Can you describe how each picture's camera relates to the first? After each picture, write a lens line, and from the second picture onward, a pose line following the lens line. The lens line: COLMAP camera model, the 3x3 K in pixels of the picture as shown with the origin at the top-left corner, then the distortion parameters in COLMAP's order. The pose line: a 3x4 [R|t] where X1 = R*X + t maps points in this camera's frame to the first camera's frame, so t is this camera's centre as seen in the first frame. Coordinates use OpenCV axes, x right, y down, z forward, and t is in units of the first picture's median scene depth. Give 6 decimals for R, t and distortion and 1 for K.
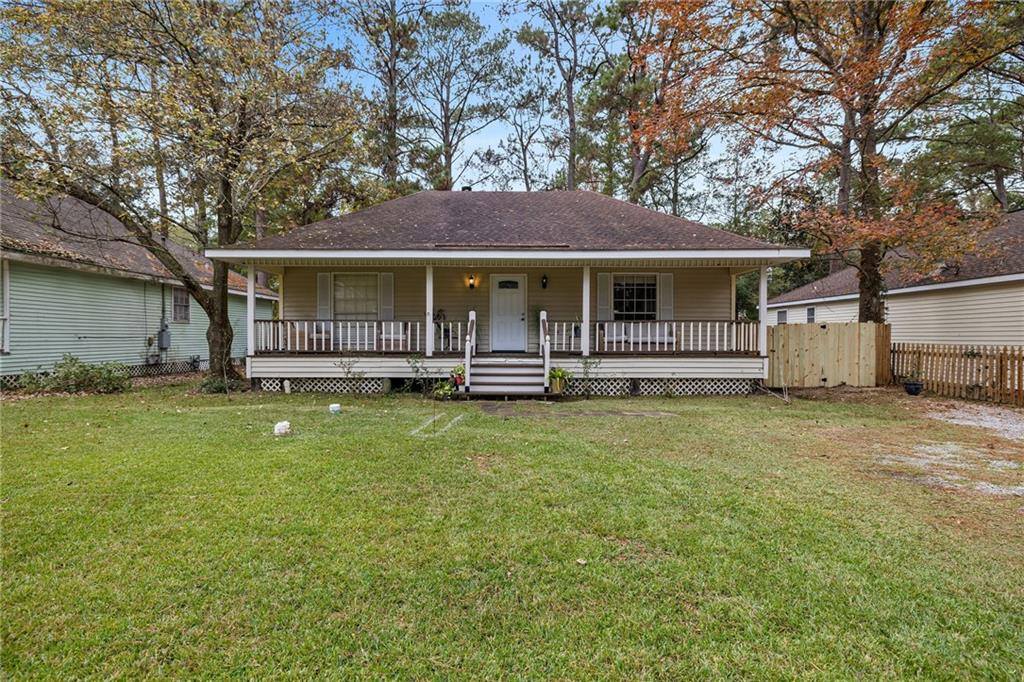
lens RADIAL K [[476.1, 0, 512.0], [0, 476.1, 341.0], [0, 0, 1]] dist [-0.029877, -0.000163]
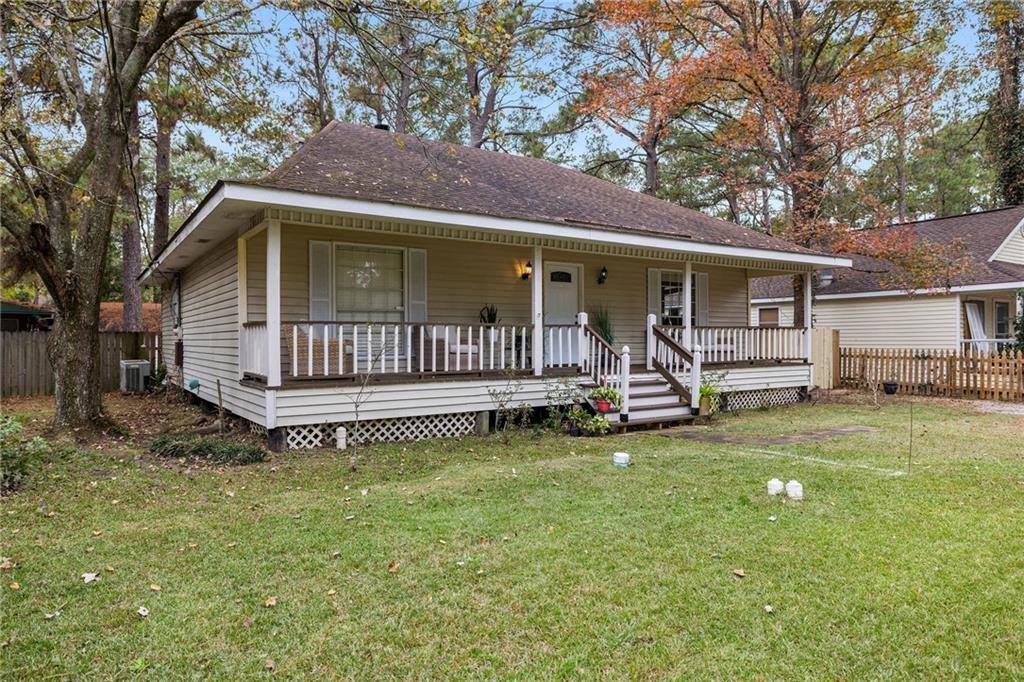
lens RADIAL K [[634.5, 0, 512.0], [0, 634.5, 341.0], [0, 0, 1]] dist [-0.002664, 0.000080]
pose [[0.831324, -0.006673, 0.555748, -0.717875], [0.012033, 0.999910, -0.005993, -0.013766], [-0.555658, 0.011669, 0.831329, 0.241507]]
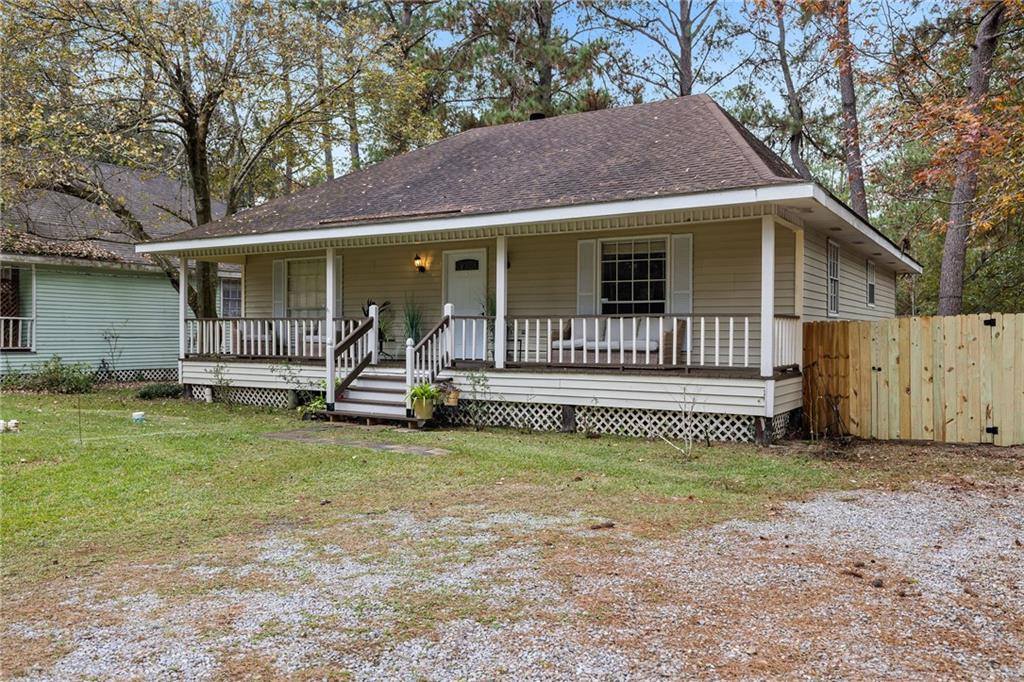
lens RADIAL K [[817.2, 0, 512.0], [0, 817.2, 341.0], [0, 0, 1]] dist [-0.051178, -0.001091]
pose [[0.851375, 0.006174, -0.524522, 0.770207], [-0.010229, 0.999936, -0.004833, -0.002094], [0.524459, 0.009480, 0.851383, 0.021292]]
